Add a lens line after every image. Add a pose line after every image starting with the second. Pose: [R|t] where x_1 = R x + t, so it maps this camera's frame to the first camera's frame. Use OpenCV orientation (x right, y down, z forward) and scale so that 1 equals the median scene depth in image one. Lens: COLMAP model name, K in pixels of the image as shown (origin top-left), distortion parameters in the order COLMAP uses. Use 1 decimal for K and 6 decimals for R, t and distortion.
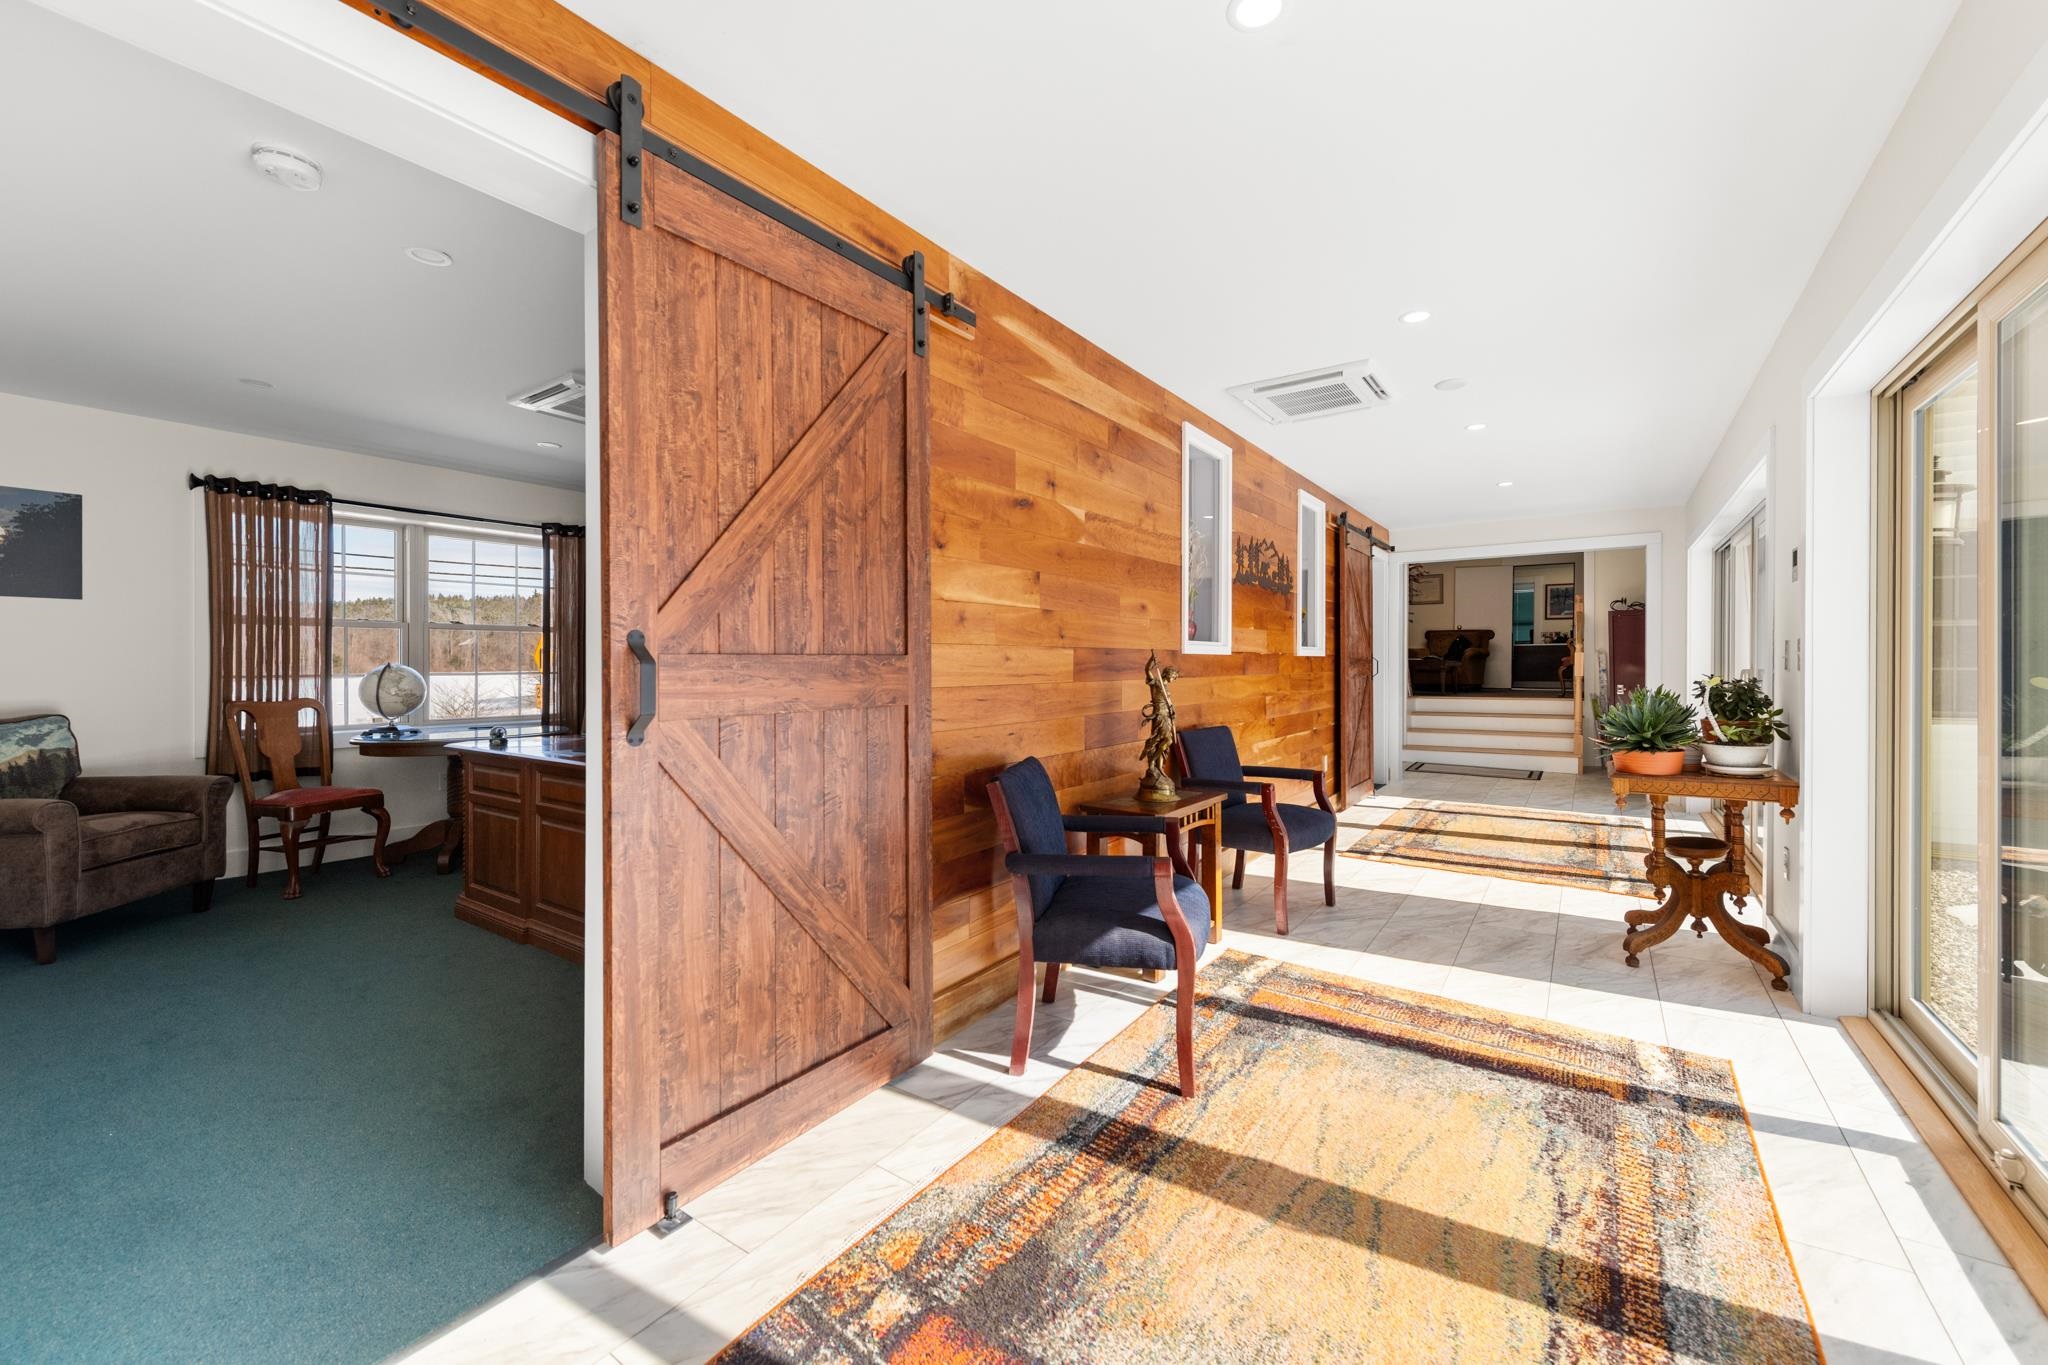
lens RADIAL K [[803.5, 0, 1021.3], [0, 803.5, 674.3], [0, 0, 1]] dist [0.001286, -0.000757]
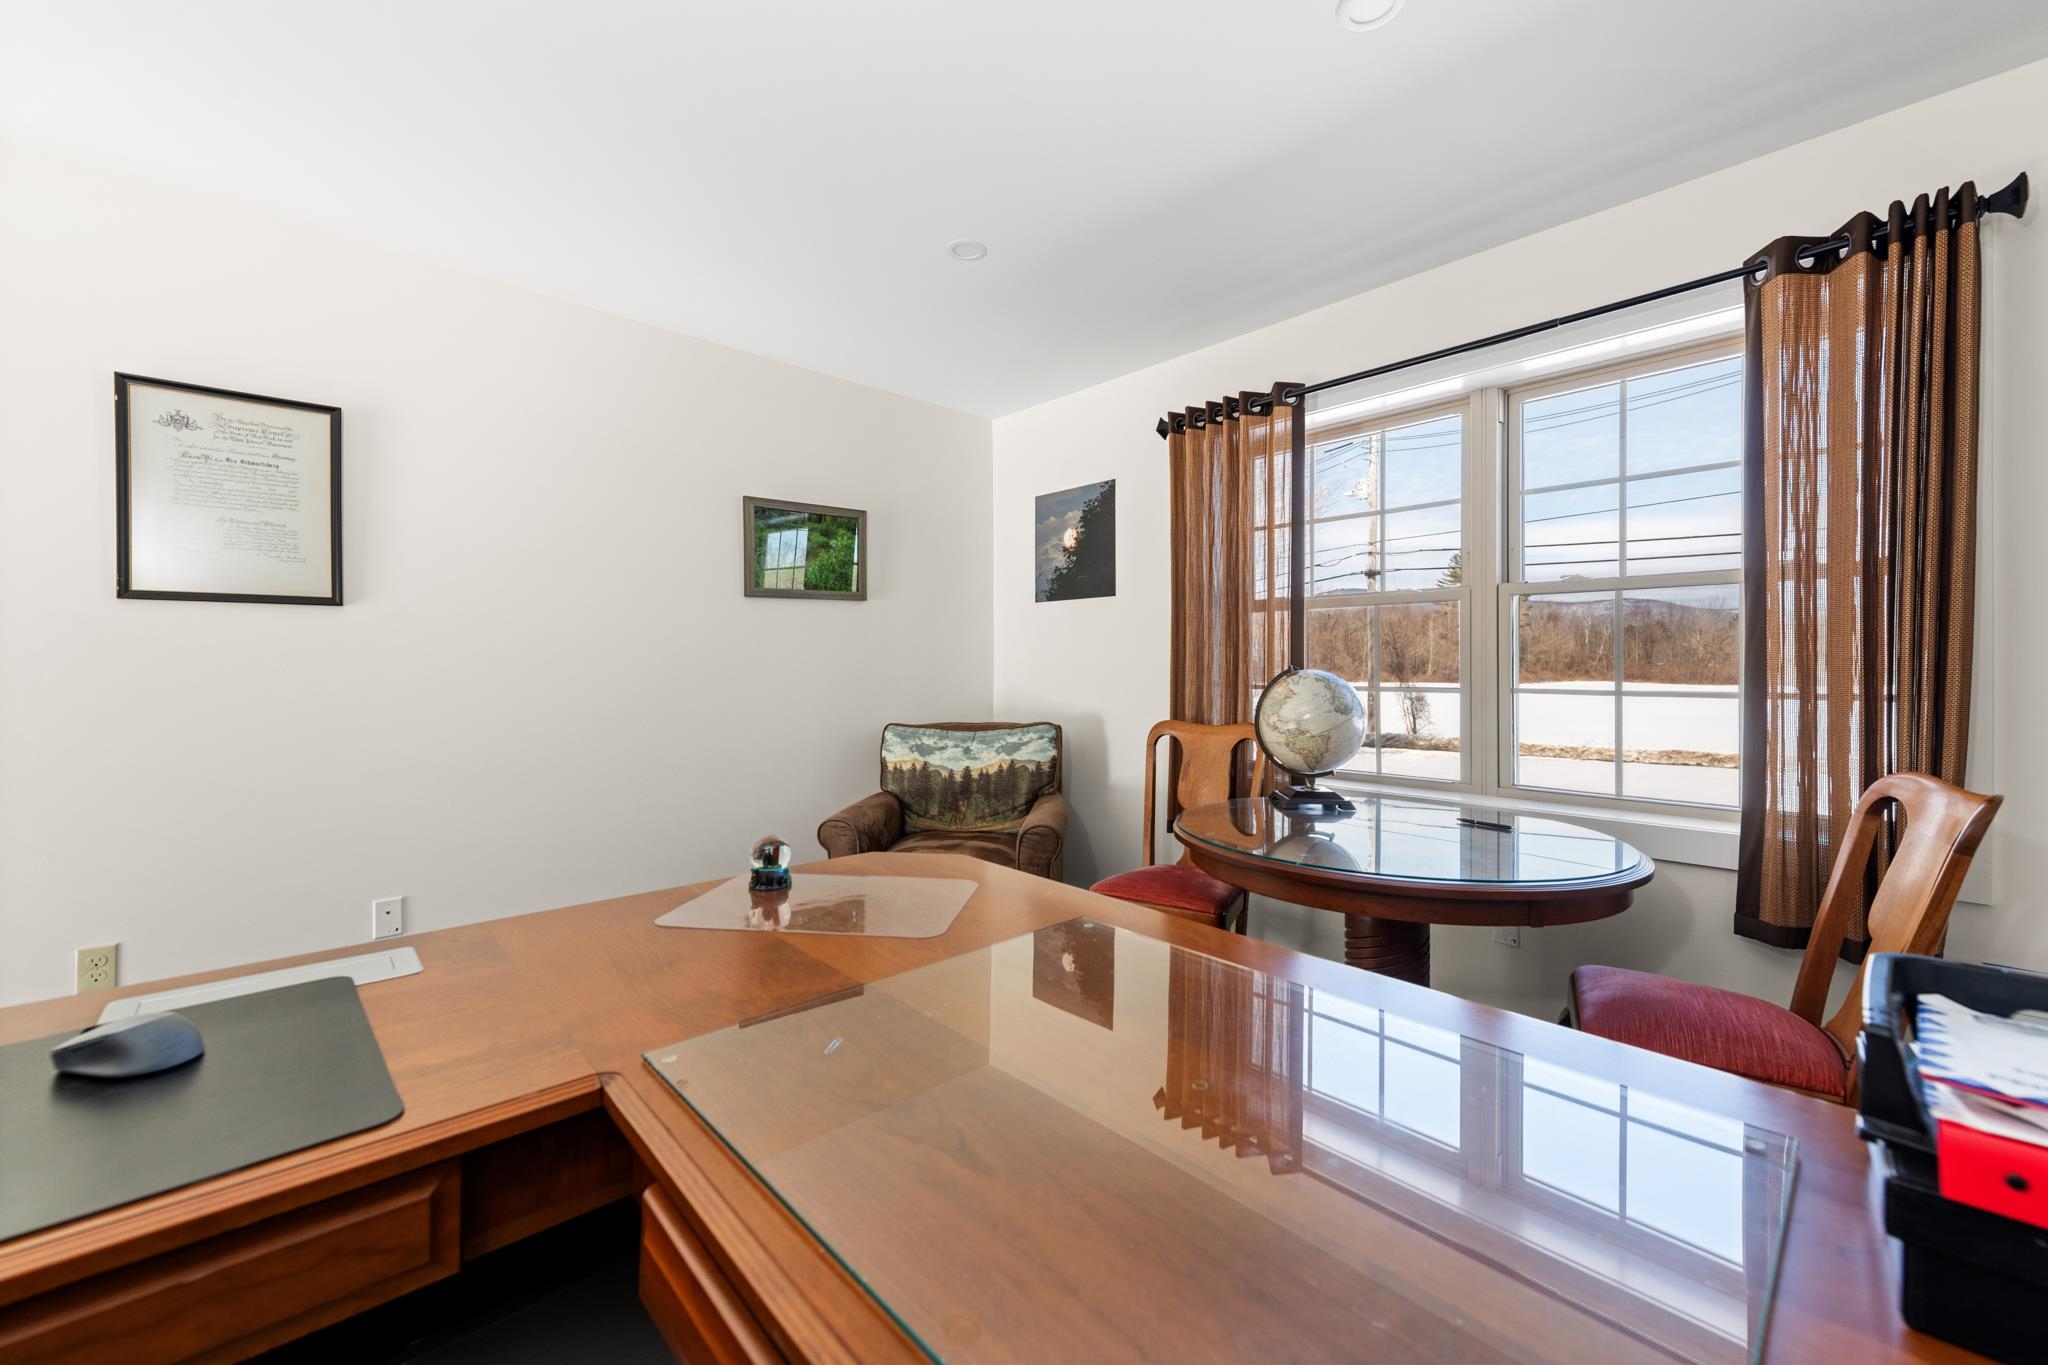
lens RADIAL K [[803.5, 0, 1024.3], [0, 803.5, 671.8], [0, 0, 1]] dist [0.001286, -0.000757]
pose [[-0.210488, 0.014696, -0.977486, -0.280918], [-0.005373, 0.999855, 0.016189, -0.023455], [0.977582, 0.008660, -0.210378, 1.133811]]
